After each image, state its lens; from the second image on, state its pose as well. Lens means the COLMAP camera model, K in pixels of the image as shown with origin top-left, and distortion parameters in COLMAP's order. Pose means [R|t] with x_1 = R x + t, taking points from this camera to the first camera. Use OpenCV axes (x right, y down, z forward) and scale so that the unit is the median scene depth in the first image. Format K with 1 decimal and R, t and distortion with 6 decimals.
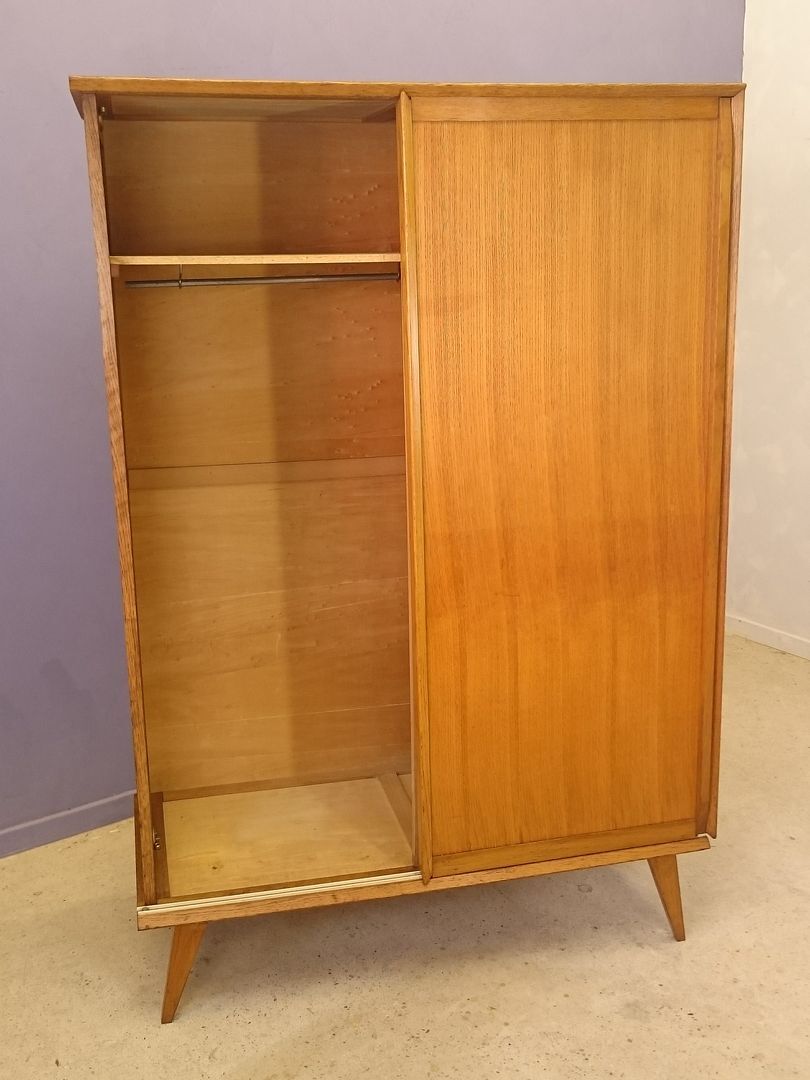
lens RADIAL K [[1191.6, 0, 406.6], [0, 1191.6, 550.9], [0, 0, 1]] dist [0.011659, 0.000000]
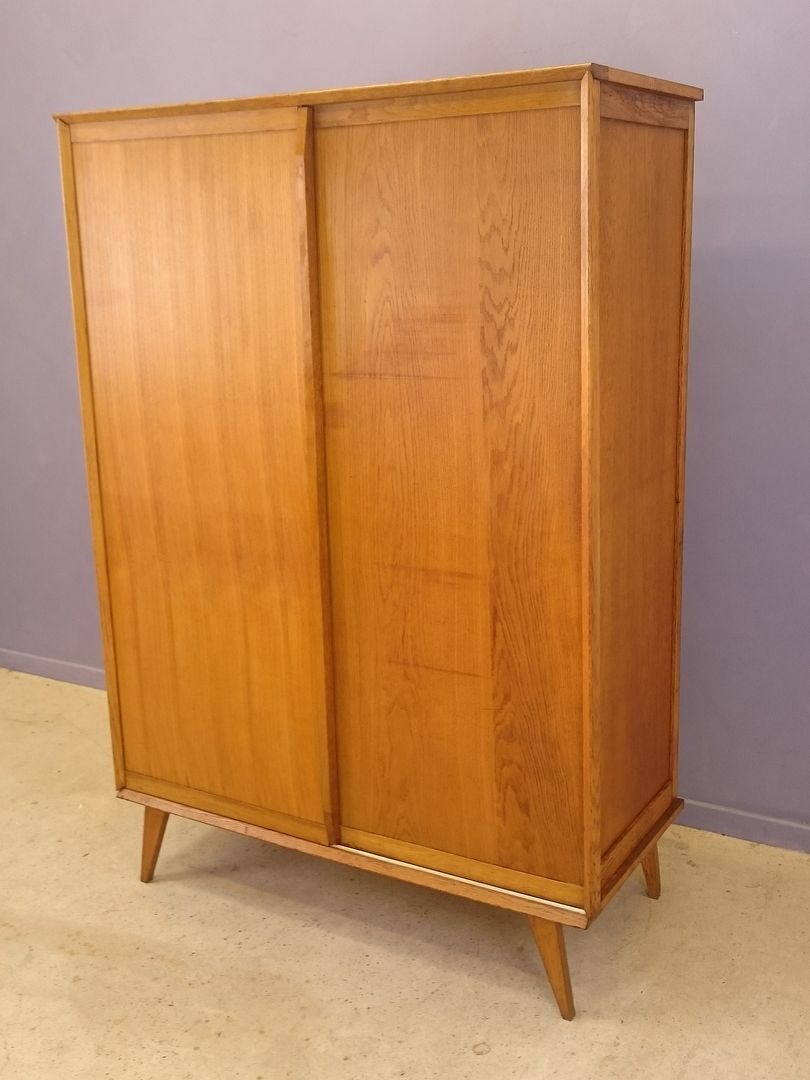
lens RADIAL K [[1191.6, 0, 398.9], [0, 1191.6, 536.1], [0, 0, 1]] dist [0.011659, 0.000000]
pose [[0.730100, 0.192858, -0.655561, 0.984857], [-0.175818, 0.980066, 0.092515, -0.128620], [0.660335, 0.047714, 0.749454, 0.308129]]
